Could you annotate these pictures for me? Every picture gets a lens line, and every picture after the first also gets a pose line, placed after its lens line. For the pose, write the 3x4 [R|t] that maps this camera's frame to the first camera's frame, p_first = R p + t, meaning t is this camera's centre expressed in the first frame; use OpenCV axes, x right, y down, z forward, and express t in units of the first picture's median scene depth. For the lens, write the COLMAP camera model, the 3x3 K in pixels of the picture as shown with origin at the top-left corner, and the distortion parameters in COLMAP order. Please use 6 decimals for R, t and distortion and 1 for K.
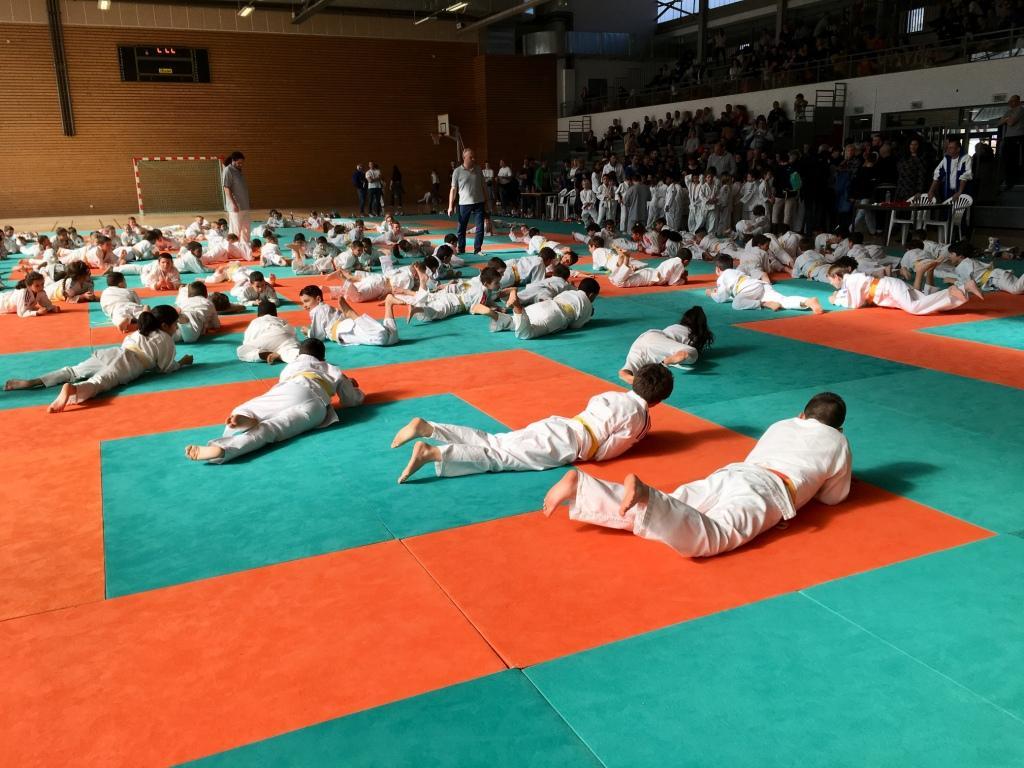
lens RADIAL K [[859.9, 0, 506.4], [0, 859.9, 367.0], [0, 0, 1]] dist [0.073291, -0.093729]
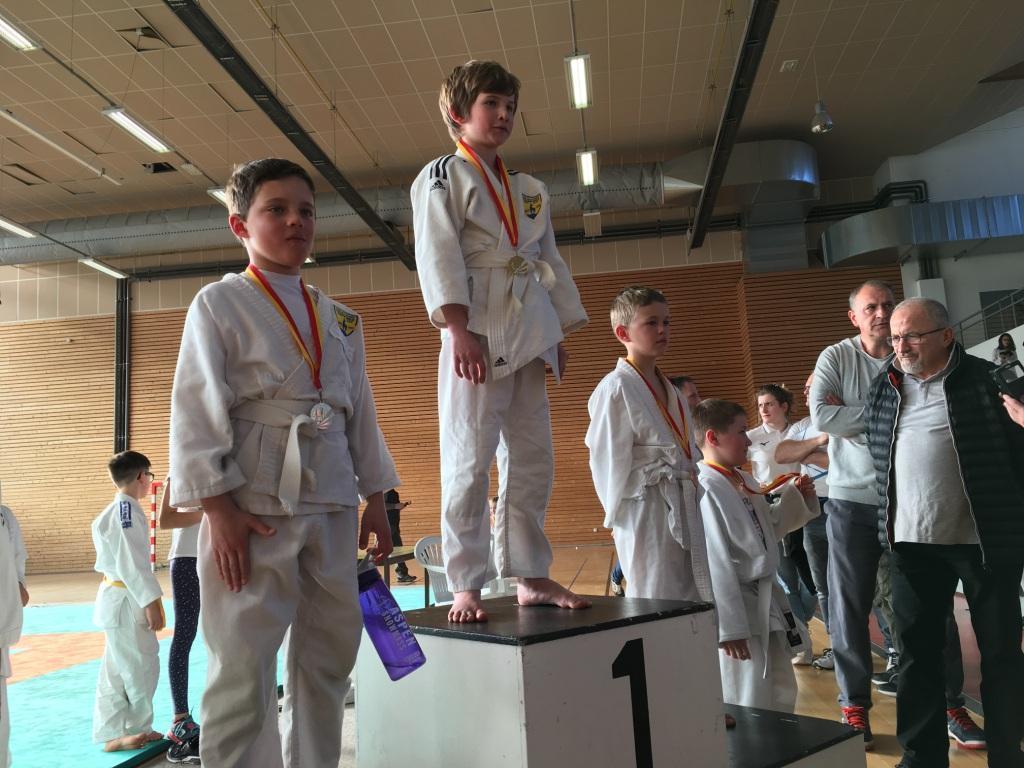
lens RADIAL K [[859.9, 0, 505.8], [0, 859.9, 392.0], [0, 0, 1]] dist [0.073291, -0.093729]
pose [[0.841980, -0.096521, -0.530804, 0.154653], [-0.089347, 0.945334, -0.313624, -0.116468], [0.532059, 0.311491, 0.787329, 0.580156]]
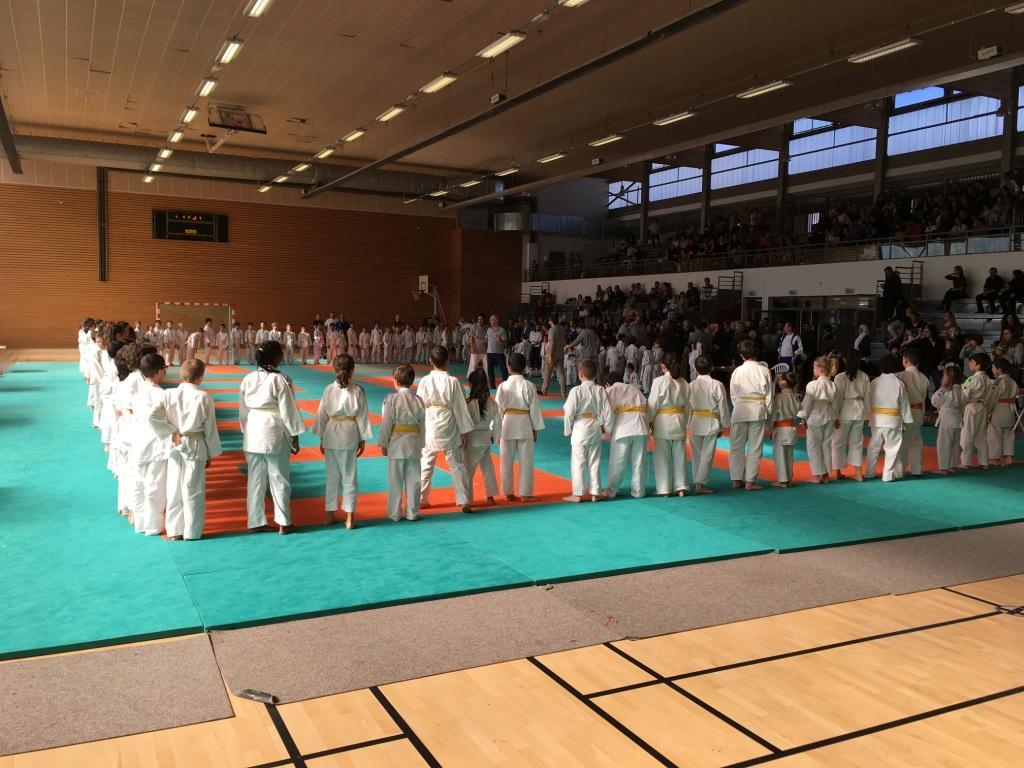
lens RADIAL K [[859.9, 0, 507.8], [0, 859.9, 372.3], [0, 0, 1]] dist [0.073291, -0.093729]
pose [[0.998724, 0.041683, 0.028527, 0.014528], [-0.036544, 0.986184, -0.161571, 0.025134], [-0.034867, 0.160322, 0.986449, -0.153703]]
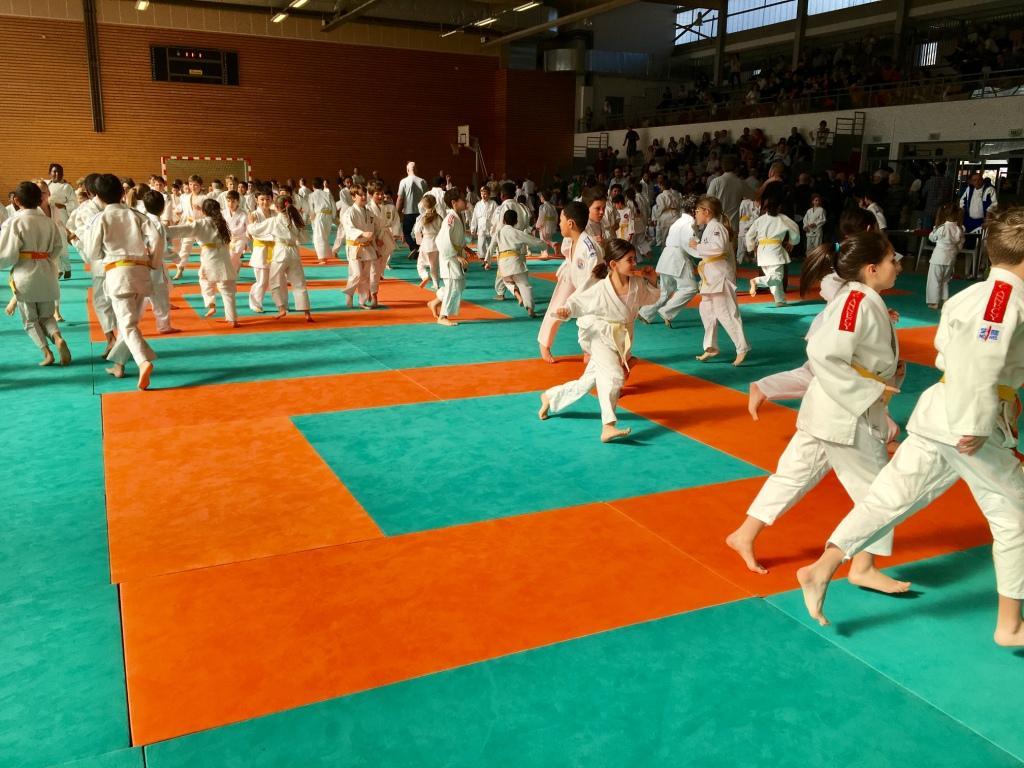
lens RADIAL K [[859.9, 0, 508.0], [0, 859.9, 365.8], [0, 0, 1]] dist [0.073291, -0.093729]
pose [[0.999220, 0.036771, 0.014392, -0.029031], [-0.036579, 0.999242, -0.013351, 0.003505], [-0.014872, 0.012815, 0.999807, -0.019114]]
